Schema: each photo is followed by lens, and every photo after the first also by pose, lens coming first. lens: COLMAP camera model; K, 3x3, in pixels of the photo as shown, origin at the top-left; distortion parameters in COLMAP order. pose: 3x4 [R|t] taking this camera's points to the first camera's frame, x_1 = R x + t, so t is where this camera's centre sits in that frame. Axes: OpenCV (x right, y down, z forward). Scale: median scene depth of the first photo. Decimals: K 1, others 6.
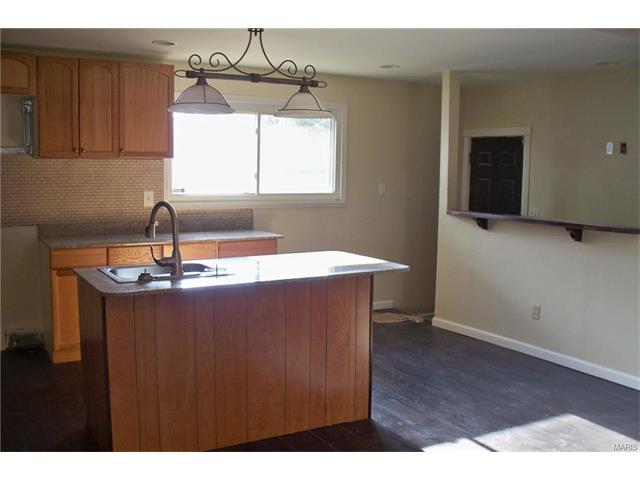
lens RADIAL K [[670.6, 0, 320.0], [0, 670.6, 240.0], [0, 0, 1]] dist [-0.215324, 0.237188]
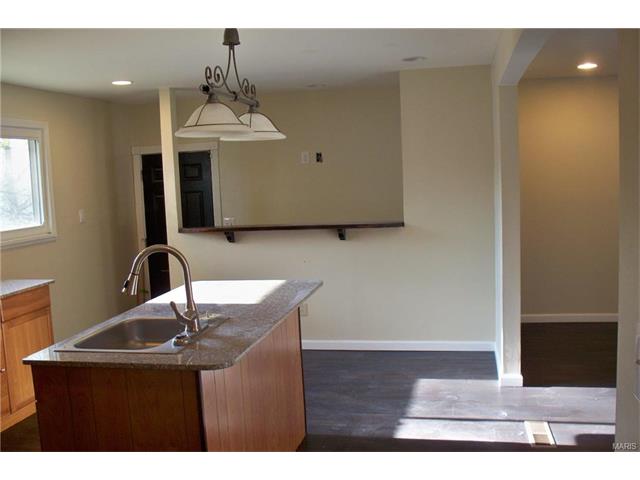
lens RADIAL K [[670.6, 0, 320.0], [0, 670.6, 240.0], [0, 0, 1]] dist [-0.215324, 0.237188]
pose [[0.661596, -0.122495, 0.739787, -0.468781], [0.135538, 0.989852, 0.042688, -0.049543], [-0.737509, 0.072028, 0.671485, 0.214293]]
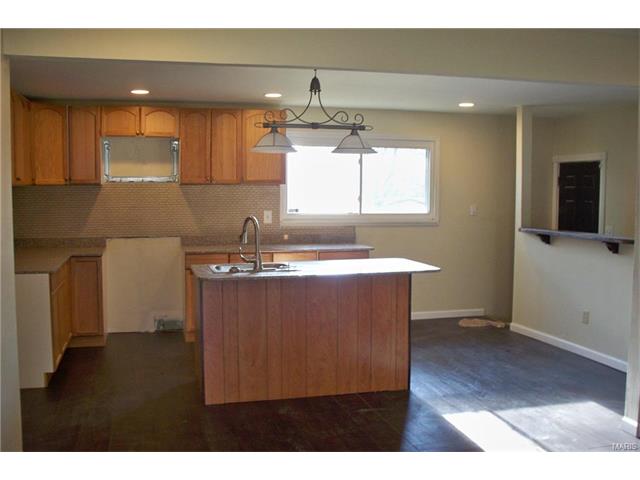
lens RADIAL K [[670.6, 0, 320.0], [0, 670.6, 240.0], [0, 0, 1]] dist [-0.215324, 0.237188]
pose [[0.964907, 0.008840, -0.262442, 0.181193], [-0.018388, 0.999254, -0.033949, 0.023862], [0.261946, 0.037584, 0.964350, -0.205353]]
